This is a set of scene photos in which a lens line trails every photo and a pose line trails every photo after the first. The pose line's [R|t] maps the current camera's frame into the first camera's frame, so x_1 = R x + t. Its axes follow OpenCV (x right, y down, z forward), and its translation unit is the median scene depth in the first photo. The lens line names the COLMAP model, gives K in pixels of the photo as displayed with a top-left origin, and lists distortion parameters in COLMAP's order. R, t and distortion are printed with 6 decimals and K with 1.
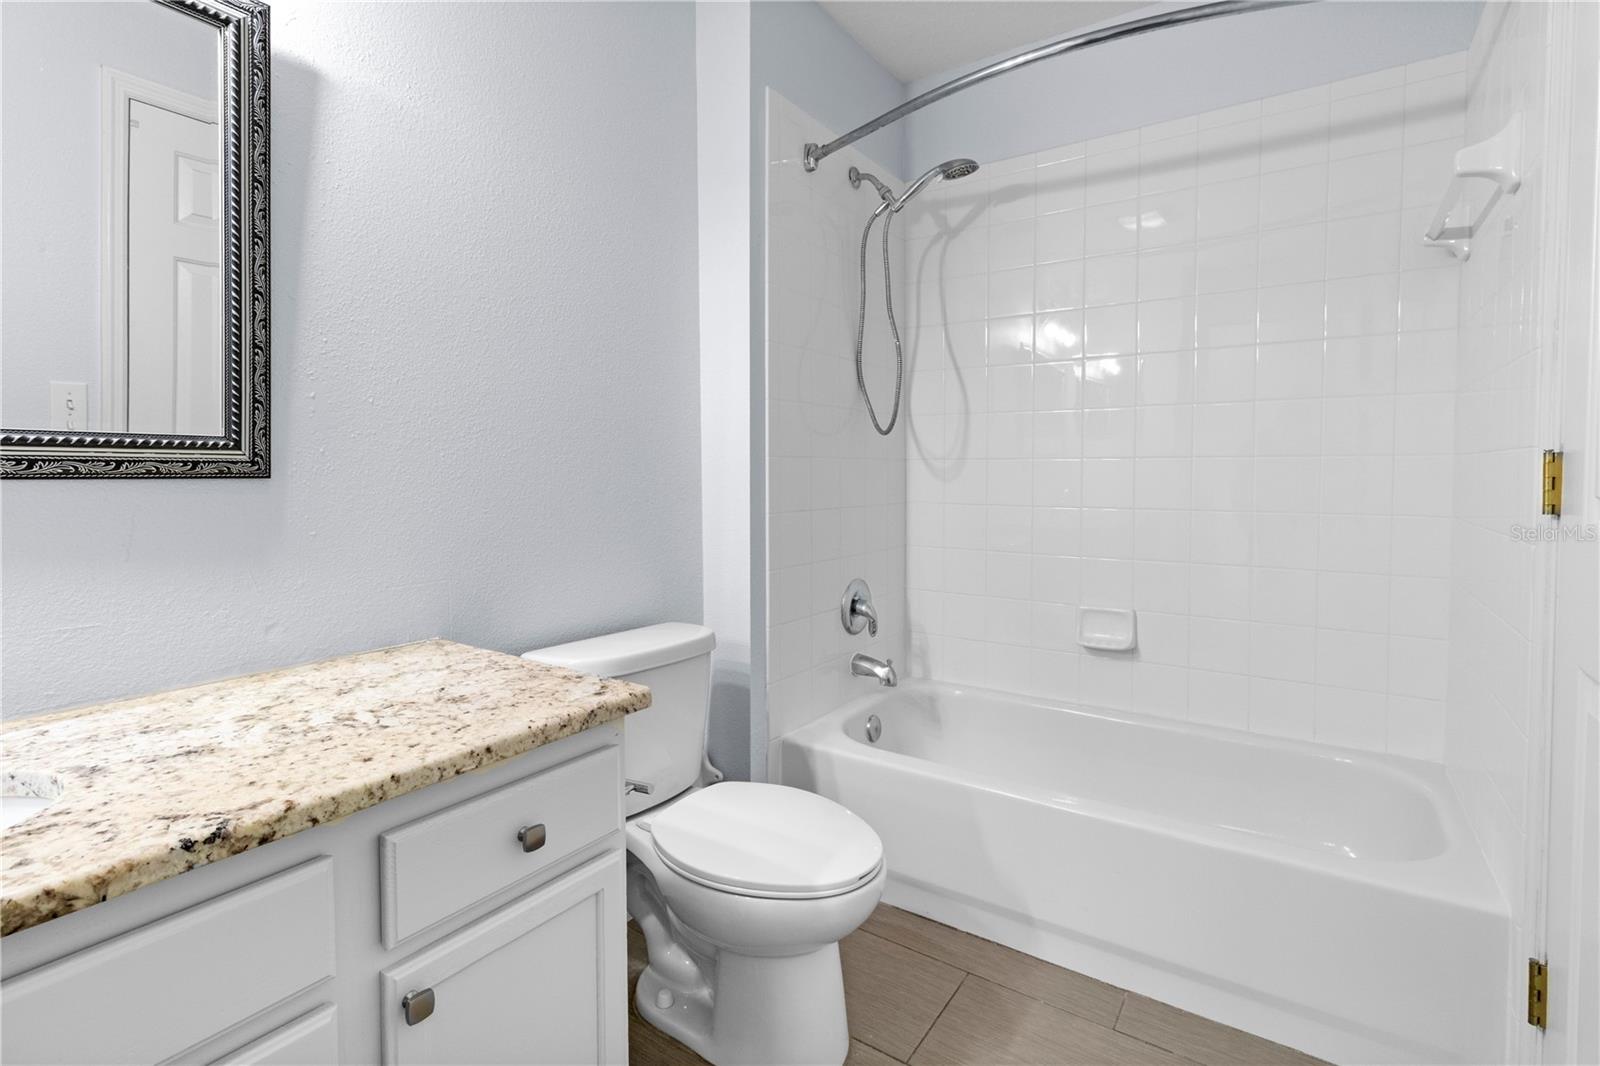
lens RADIAL K [[752.9, 0, 830.2], [0, 752.9, 487.2], [0, 0, 1]] dist [0.003535, 0.000300]
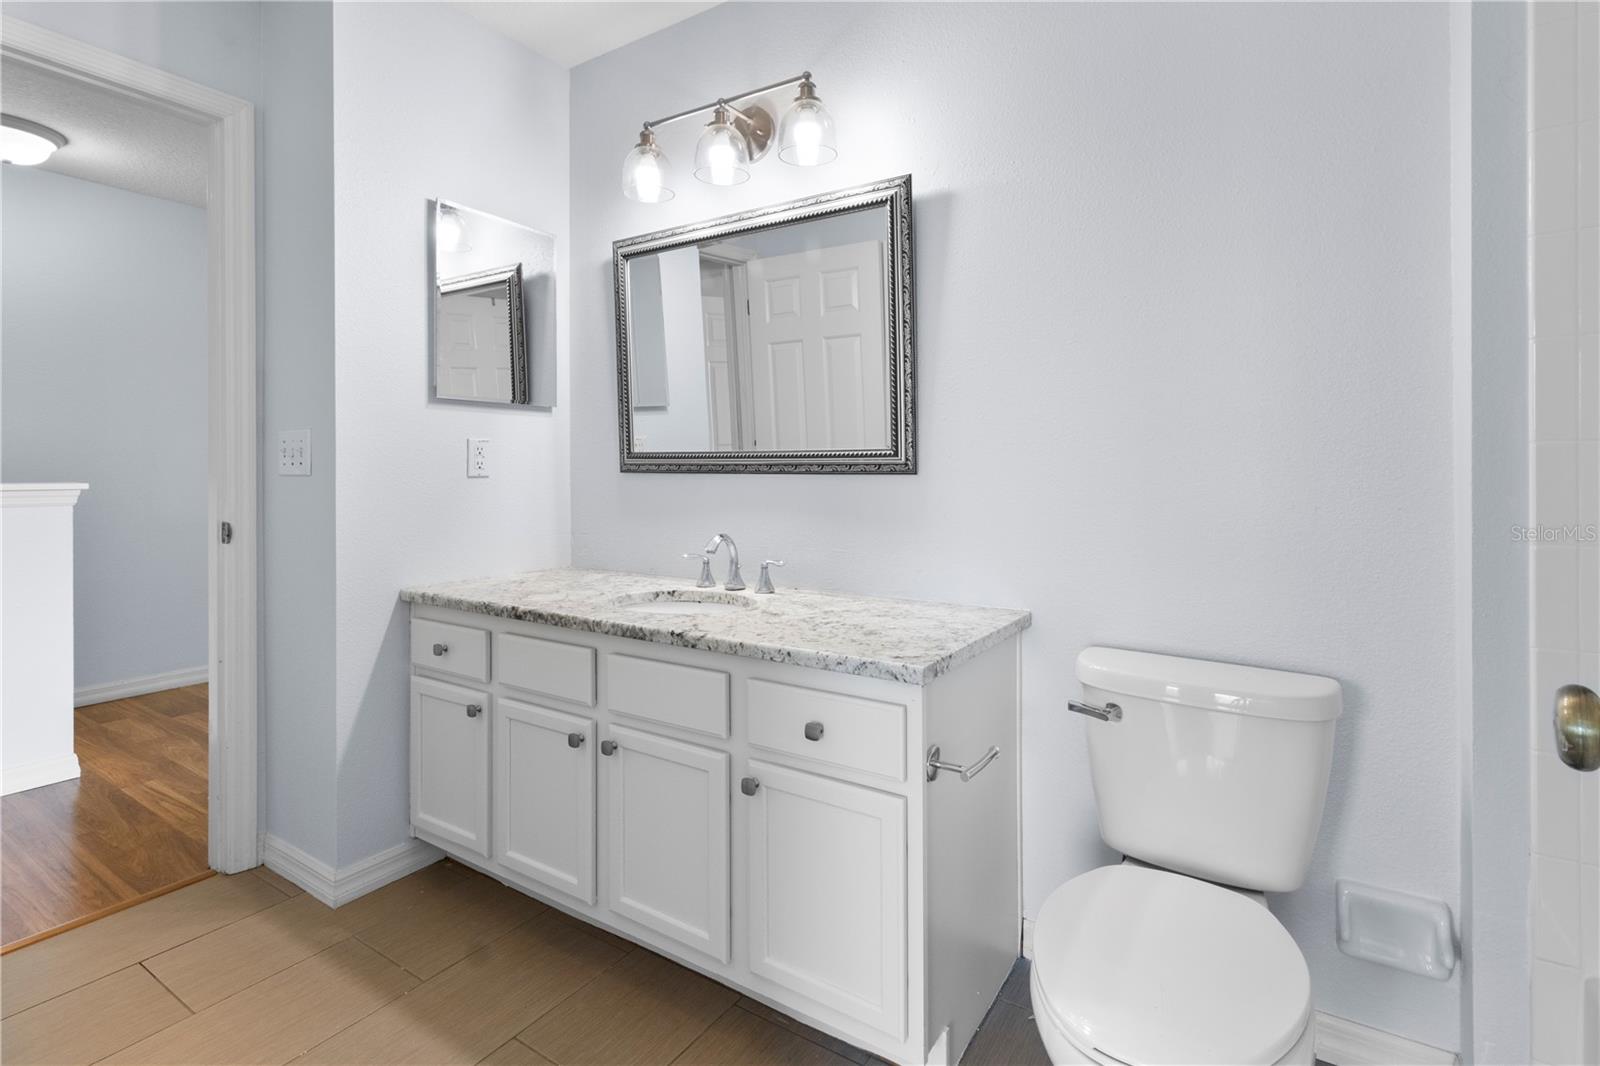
lens RADIAL K [[752.9, 0, 831.9], [0, 752.9, 476.8], [0, 0, 1]] dist [0.003535, 0.000300]
pose [[0.010592, 0.002897, -0.999940, 0.867021], [-0.019372, 0.999809, 0.002692, -0.008564], [0.999756, 0.019343, 0.010646, 0.879877]]
